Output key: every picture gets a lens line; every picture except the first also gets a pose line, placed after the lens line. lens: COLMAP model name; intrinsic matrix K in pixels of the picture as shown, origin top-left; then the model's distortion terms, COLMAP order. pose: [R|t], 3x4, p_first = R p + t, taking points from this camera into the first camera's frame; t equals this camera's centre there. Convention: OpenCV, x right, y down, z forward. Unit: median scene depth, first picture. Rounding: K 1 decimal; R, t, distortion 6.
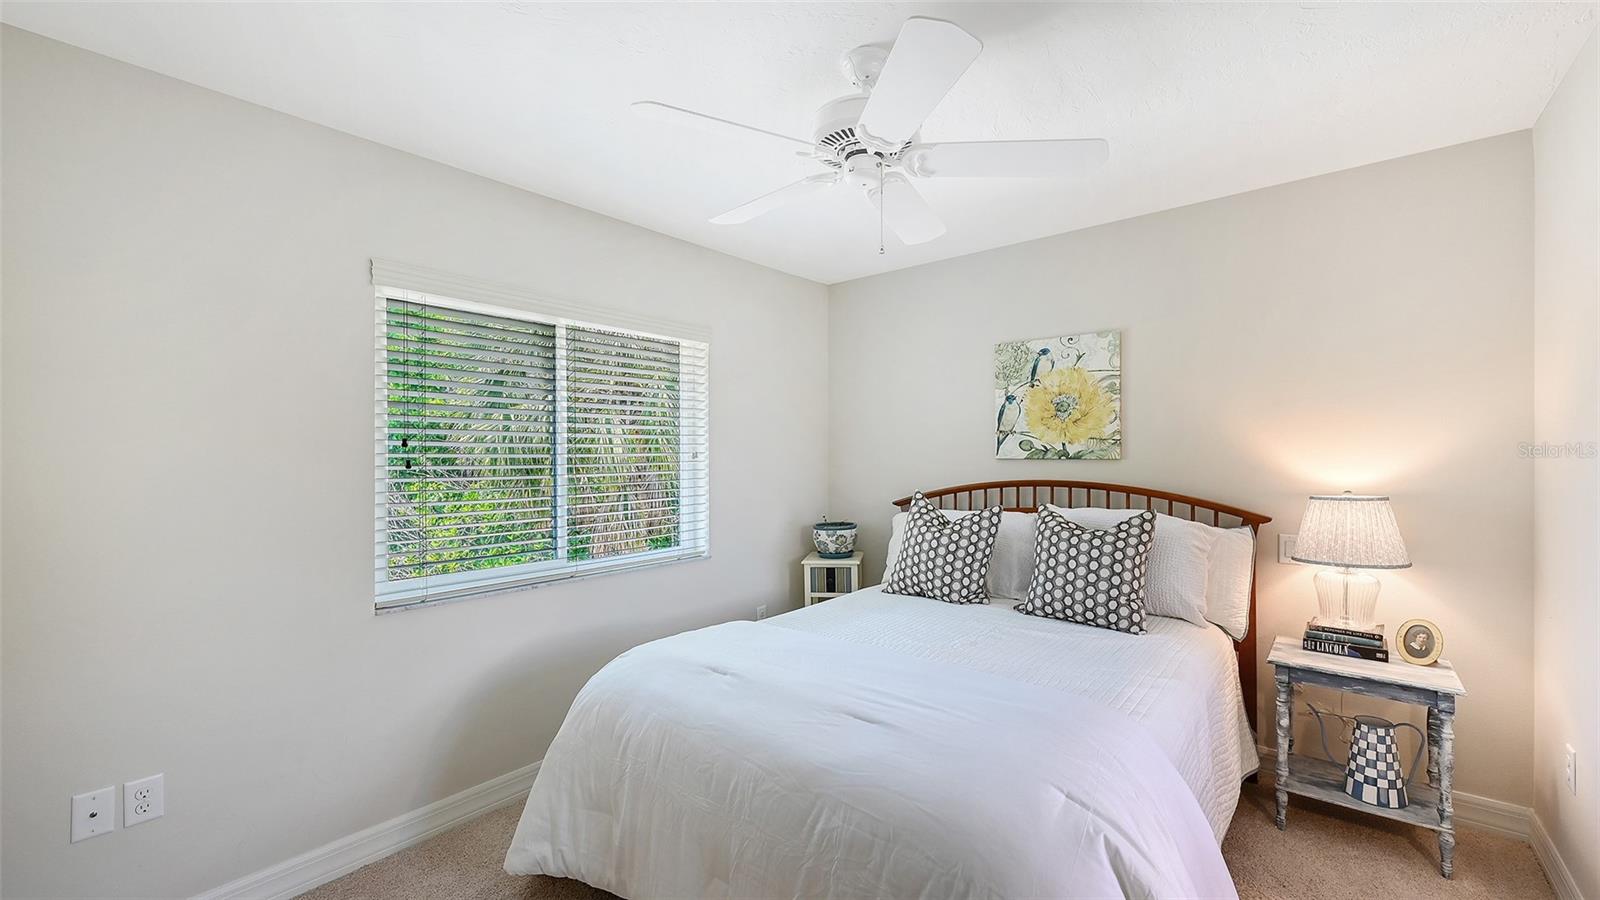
lens RADIAL K [[649.7, 0, 807.6], [0, 649.7, 452.6], [0, 0, 1]] dist [-0.002772, 0.000027]
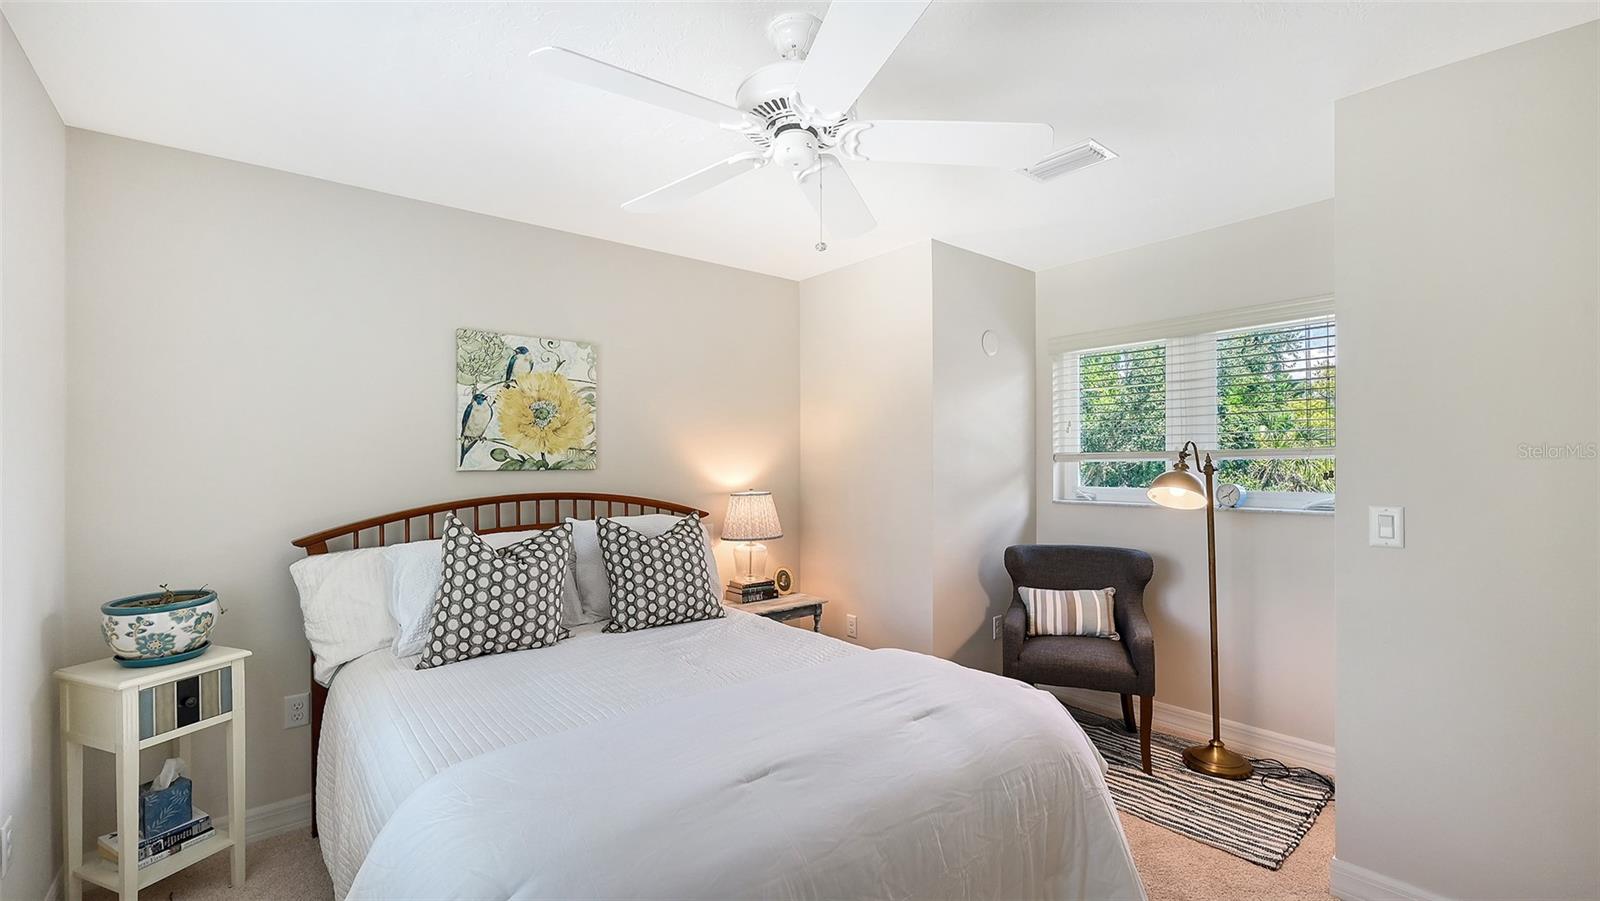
lens RADIAL K [[649.7, 0, 806.3], [0, 649.7, 459.1], [0, 0, 1]] dist [-0.002772, 0.000027]
pose [[0.185908, 0.009960, 0.982517, -0.447093], [0.004470, 0.999930, -0.010982, 0.006353], [-0.982557, 0.006433, 0.185851, 0.457696]]
